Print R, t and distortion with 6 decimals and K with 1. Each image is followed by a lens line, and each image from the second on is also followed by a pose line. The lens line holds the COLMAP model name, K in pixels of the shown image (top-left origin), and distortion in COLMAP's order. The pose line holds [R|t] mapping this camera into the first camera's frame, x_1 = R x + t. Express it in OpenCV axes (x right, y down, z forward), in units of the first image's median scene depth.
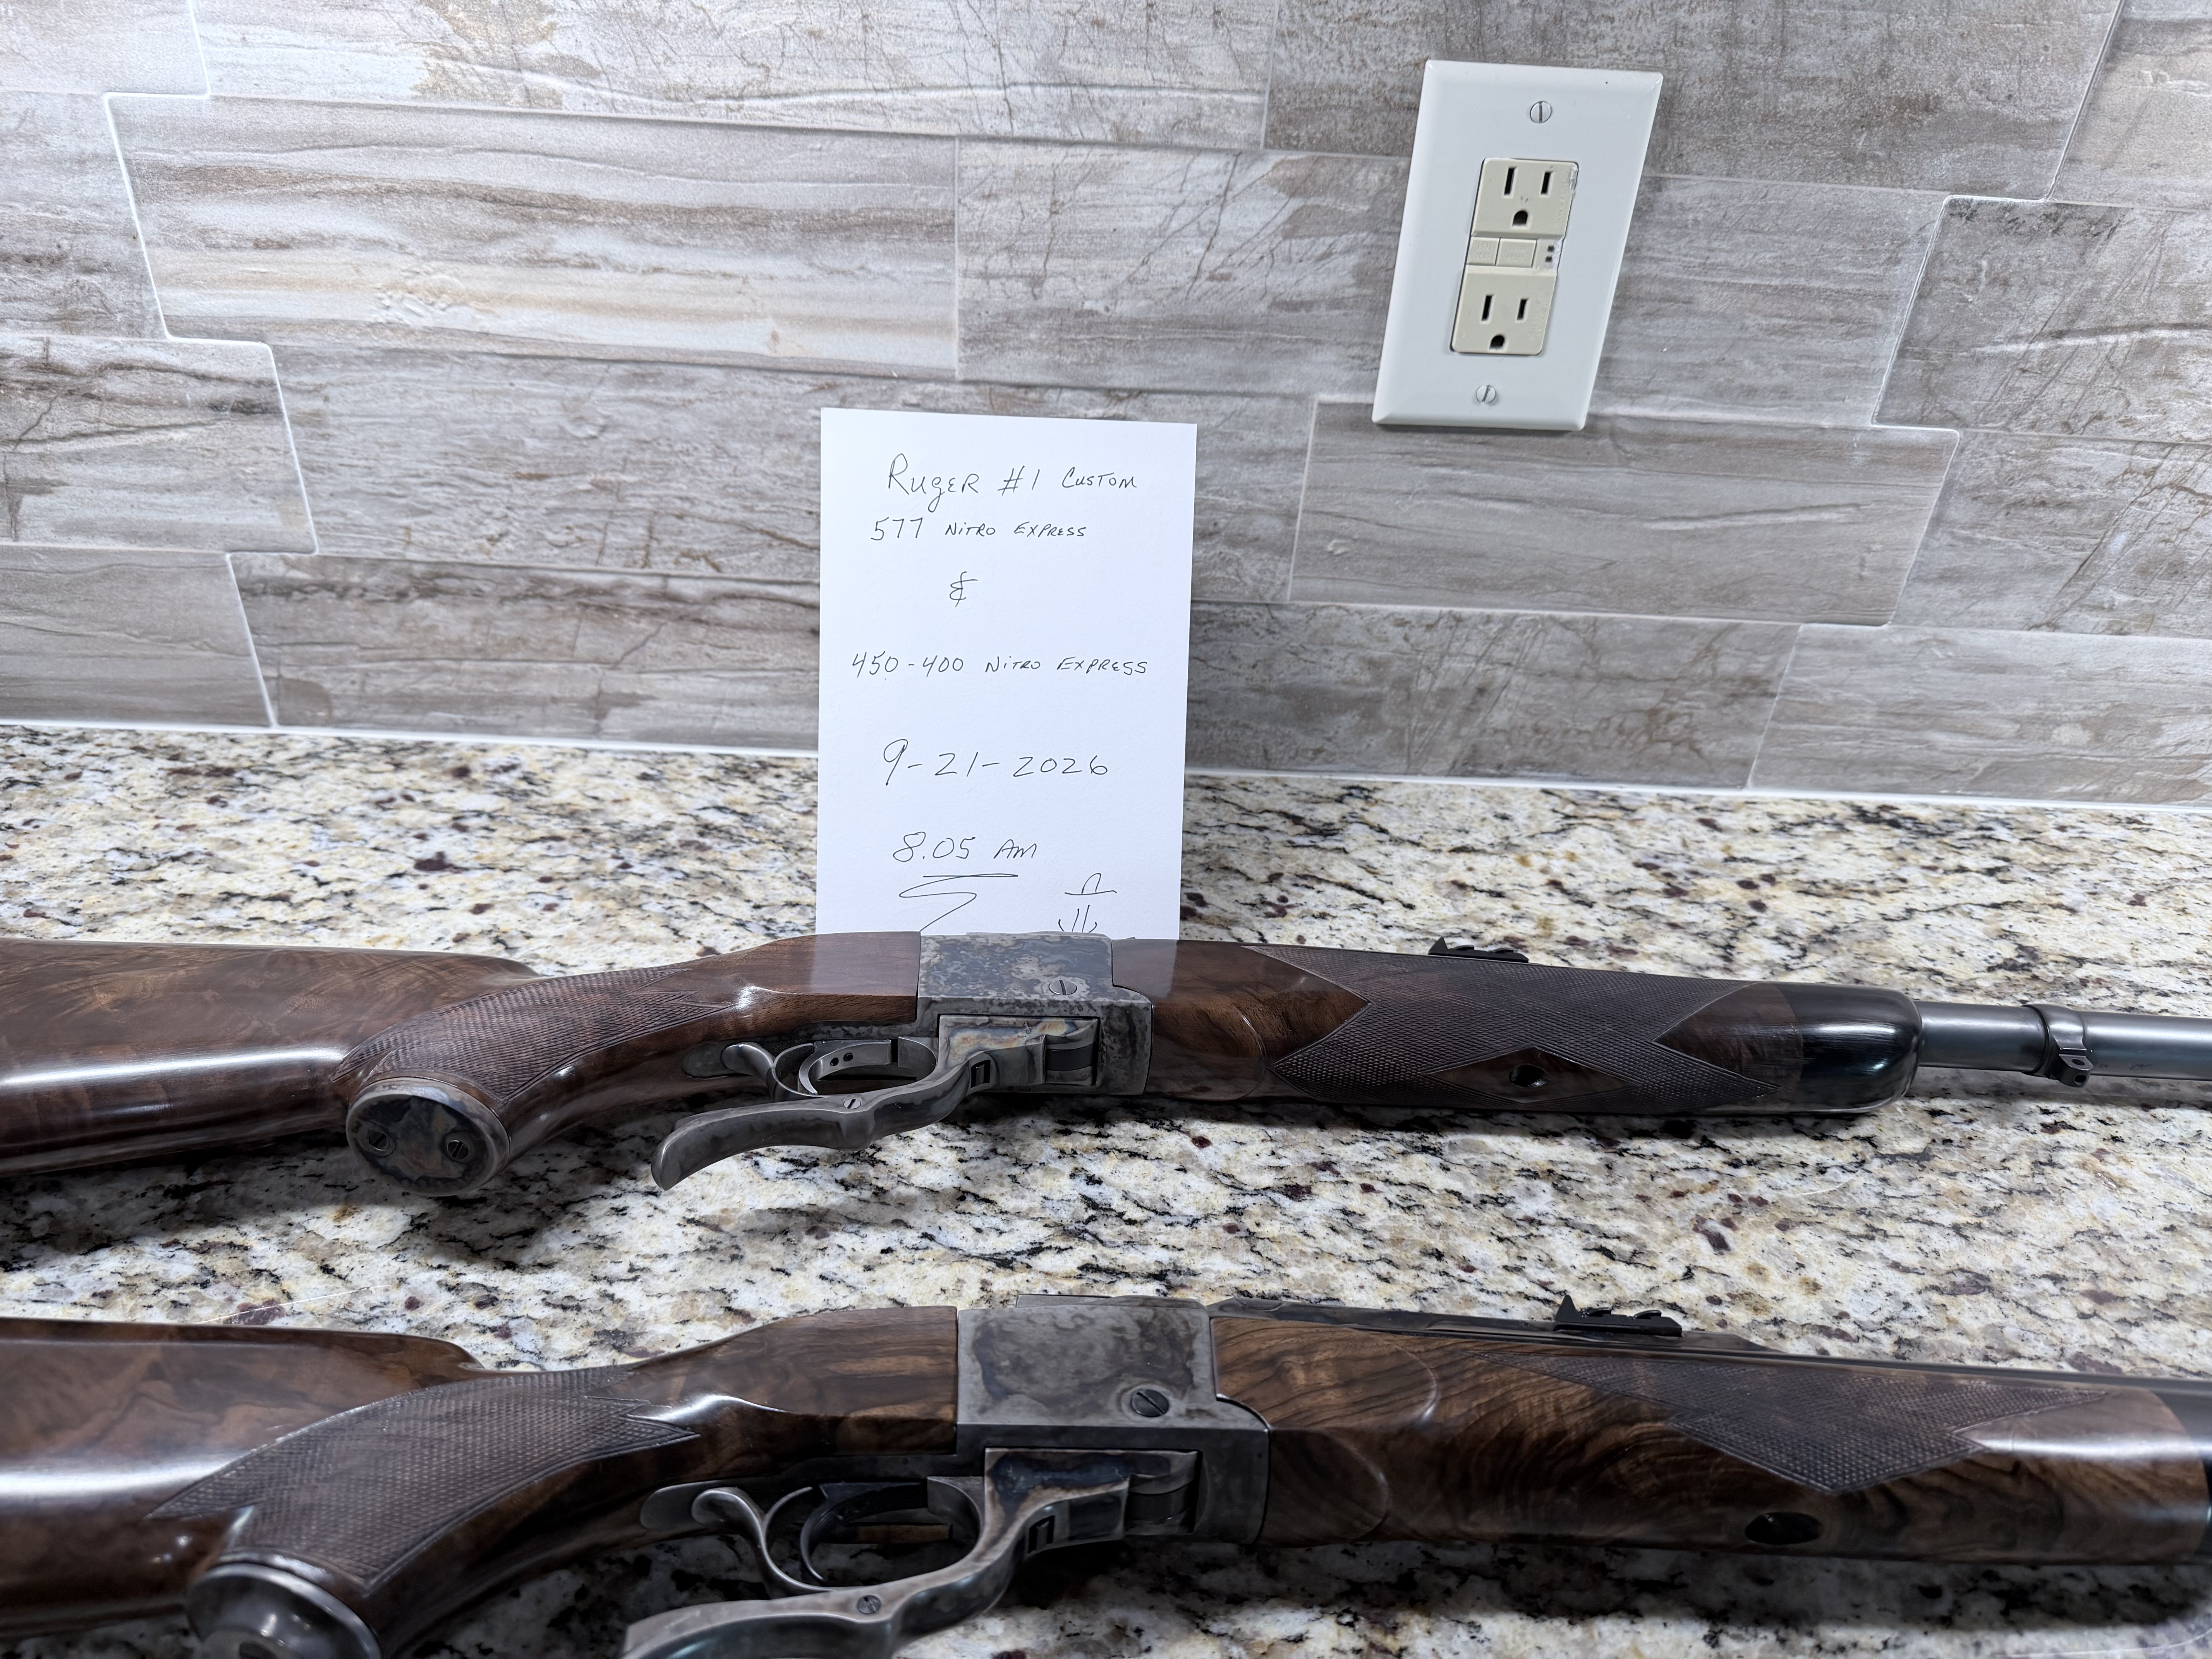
lens RADIAL K [[1598.4, 0, 1086.3], [0, 1598.4, 839.4], [0, 0, 1]] dist [0.006037, -0.019863]
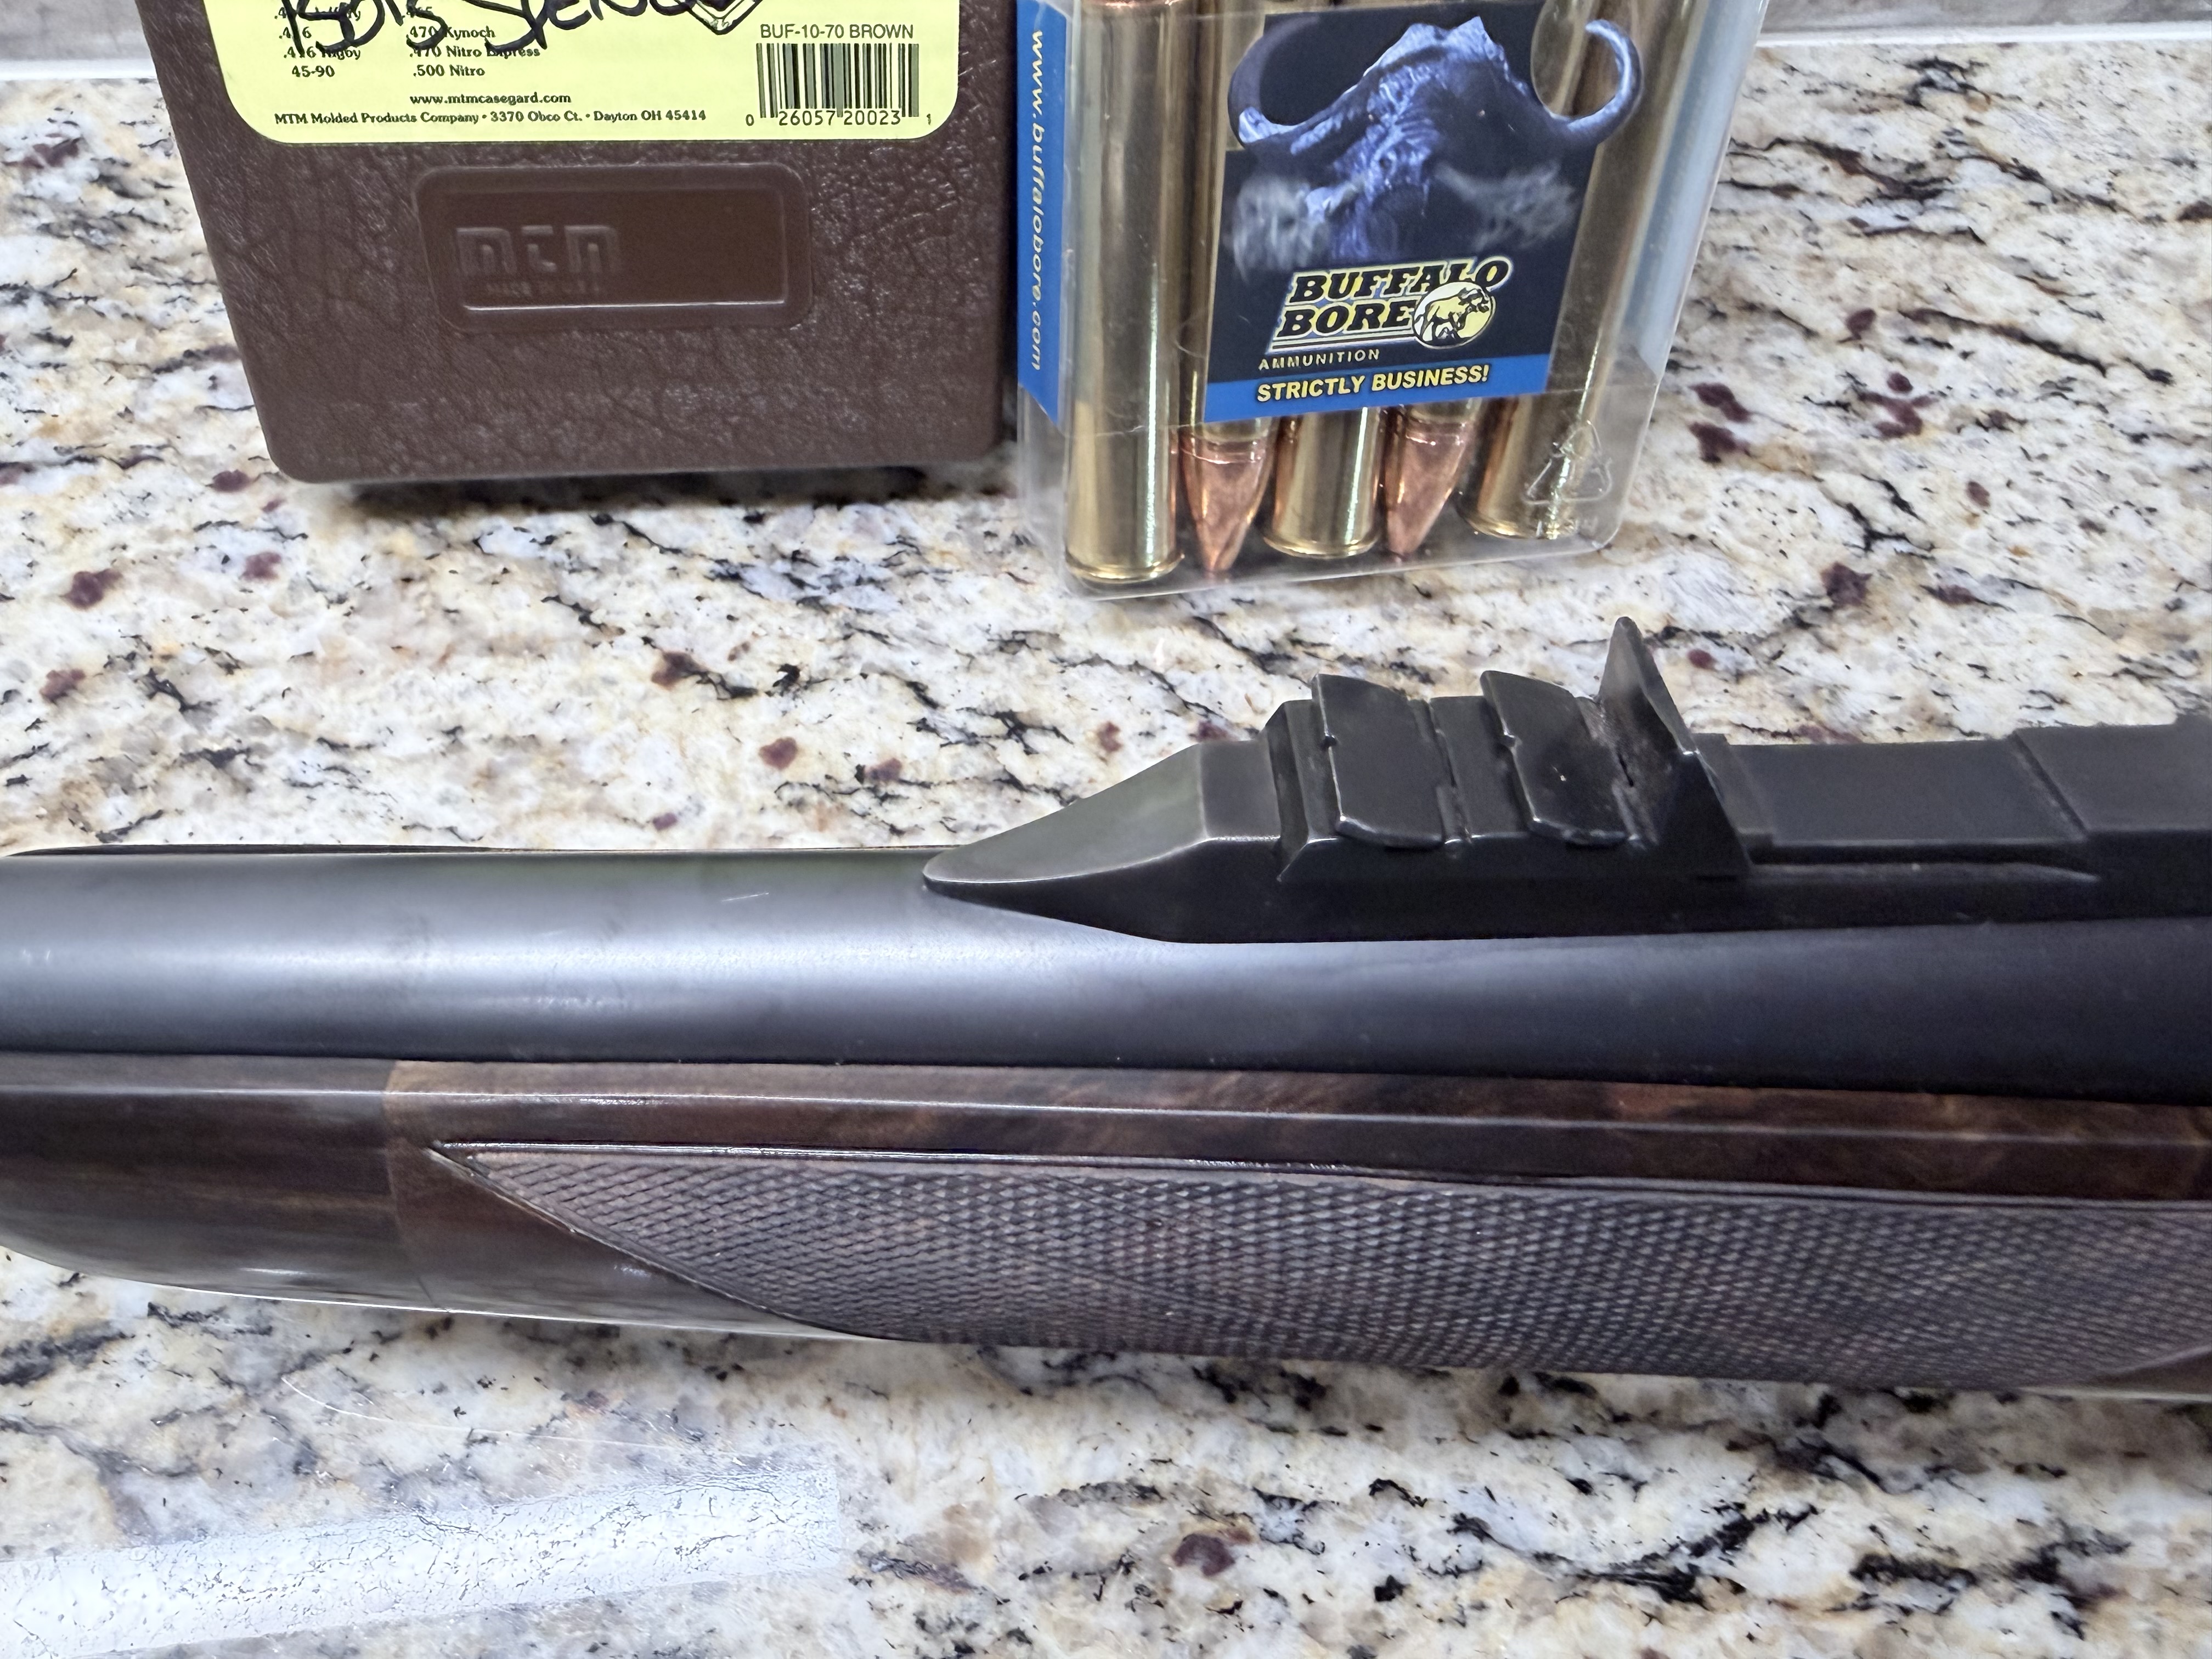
lens RADIAL K [[1598.4, 0, 958.5], [0, 1598.4, 847.5], [0, 0, 1]] dist [0.006037, -0.019863]
pose [[0.994126, -0.093689, 0.054188, -0.178502], [0.056271, 0.875092, 0.480674, -0.079286], [-0.092453, -0.474801, 0.875223, 0.564849]]
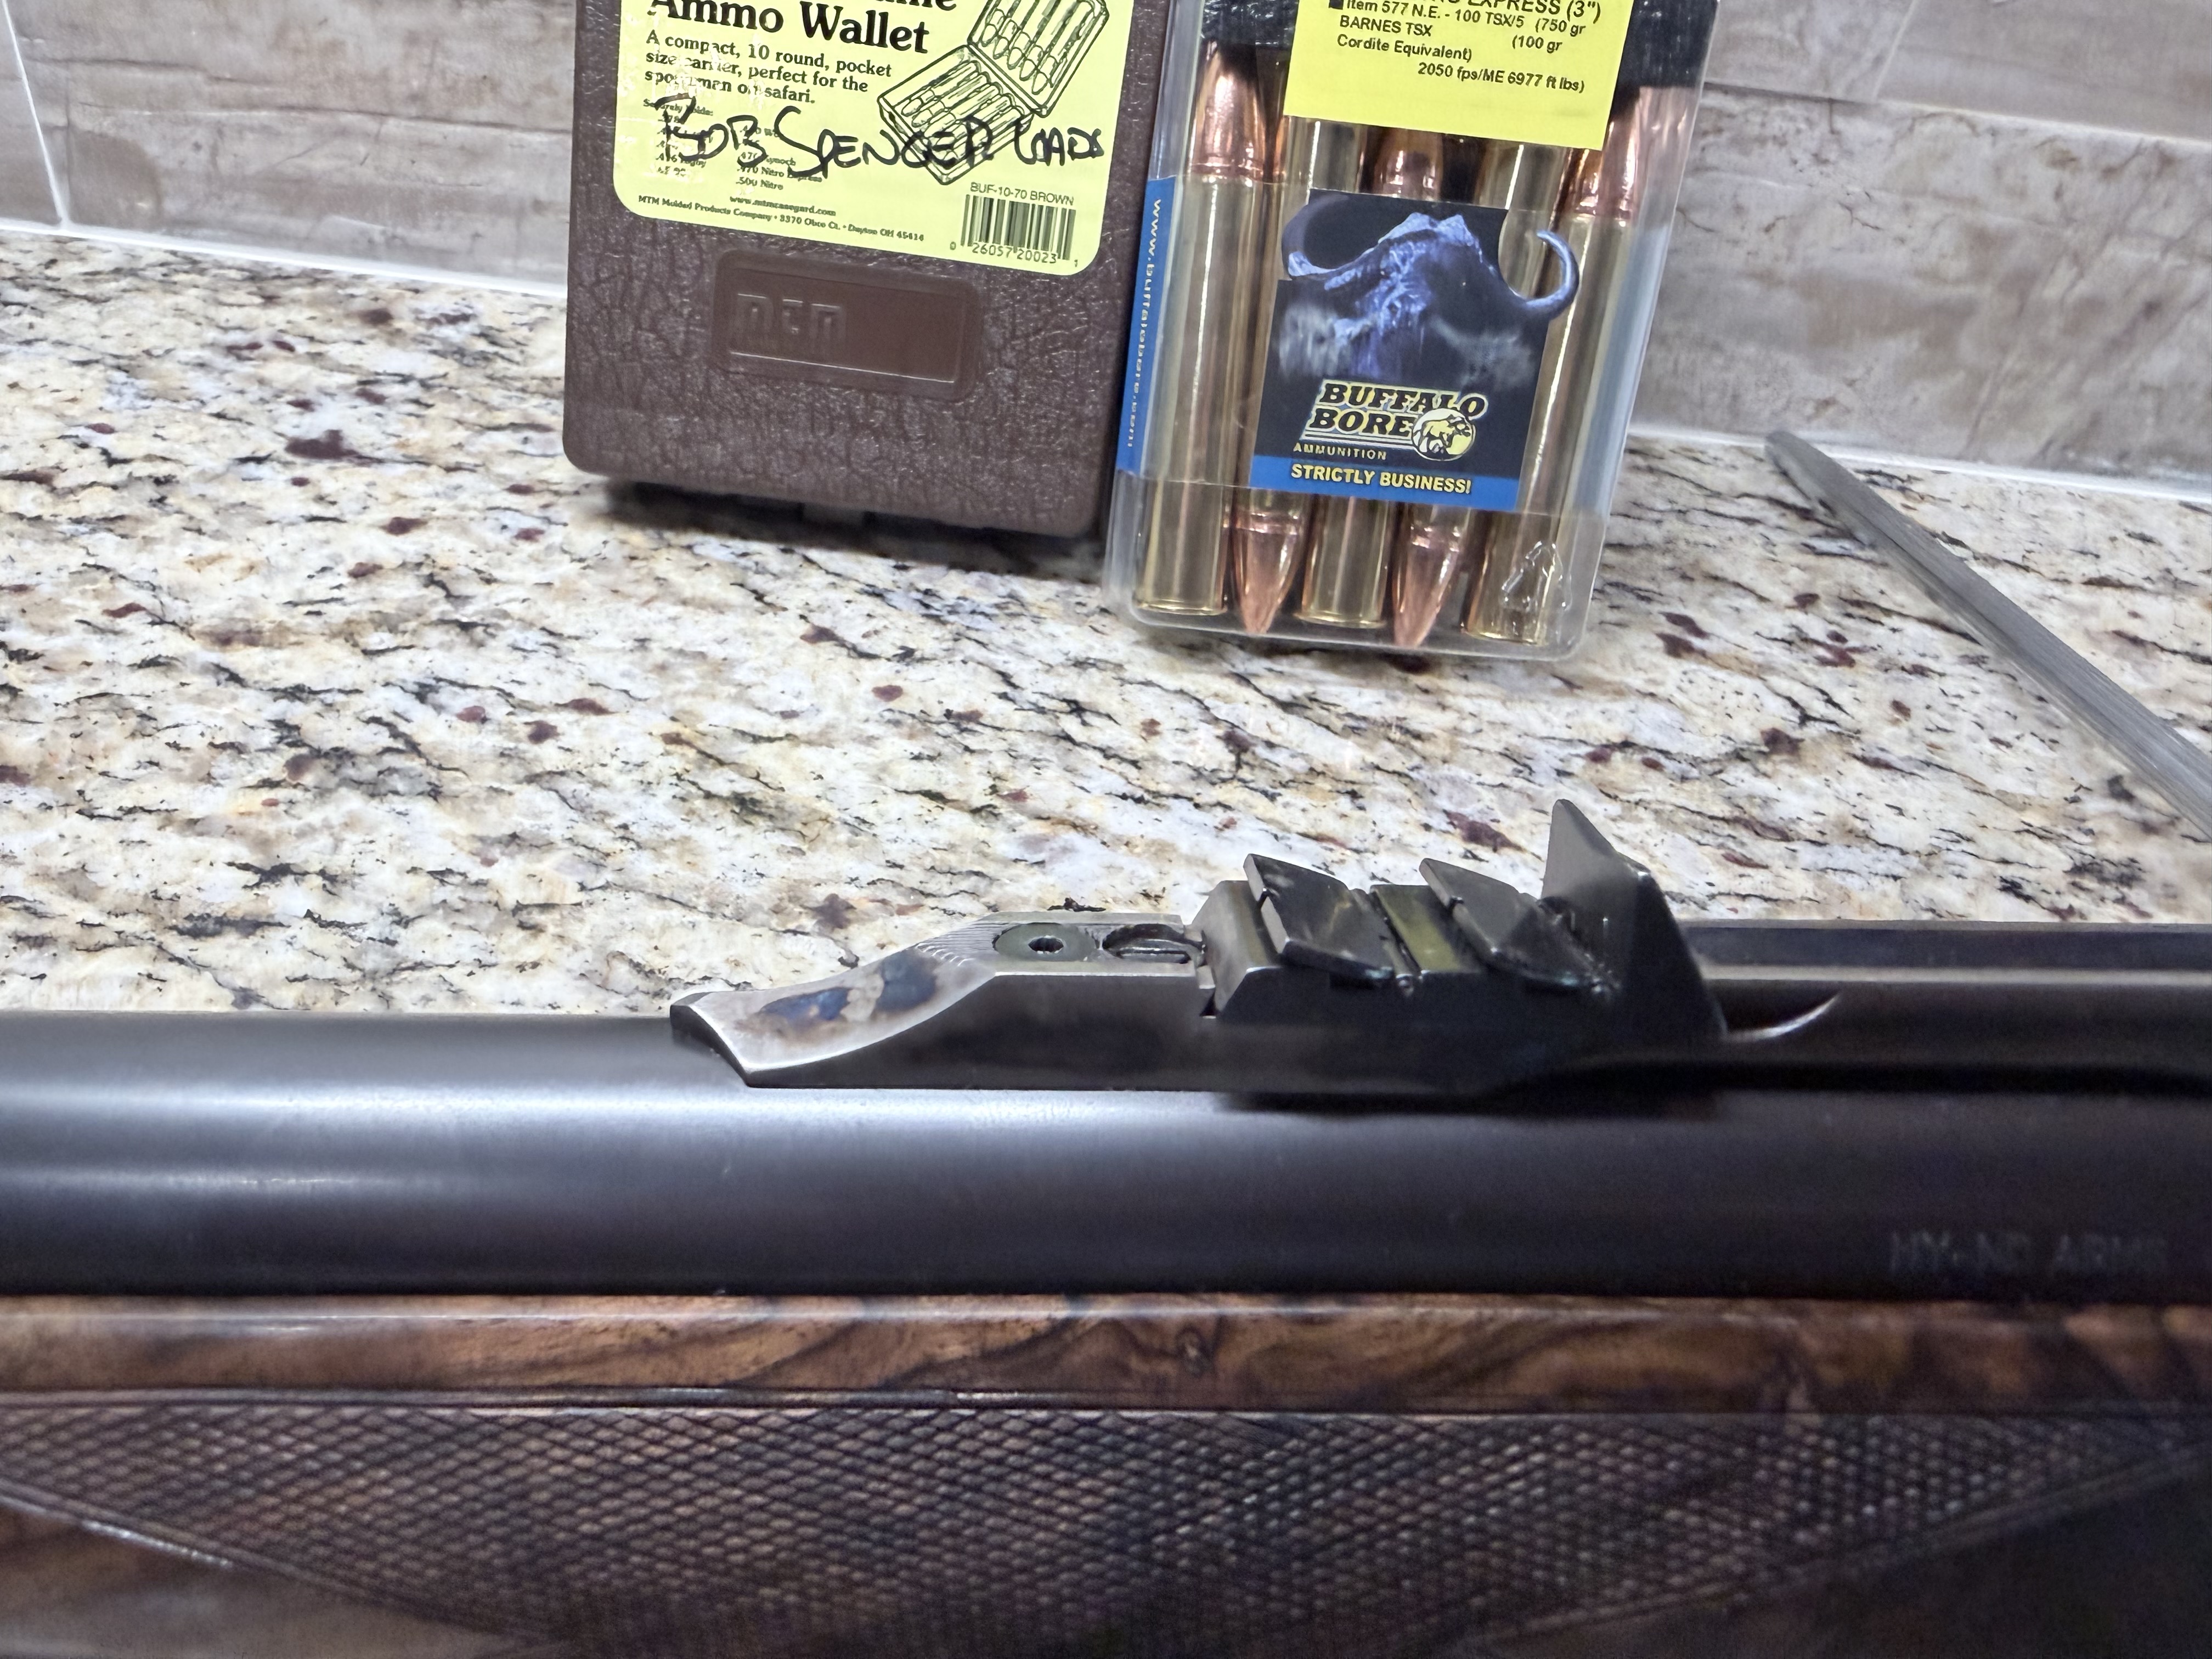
lens RADIAL K [[1598.4, 0, 963.2], [0, 1598.4, 851.0], [0, 0, 1]] dist [0.006037, -0.019863]
pose [[0.996754, 0.079524, -0.012543, -0.165795], [-0.077528, 0.990137, 0.116701, 0.071122], [0.021700, -0.115349, 0.993088, 0.432179]]
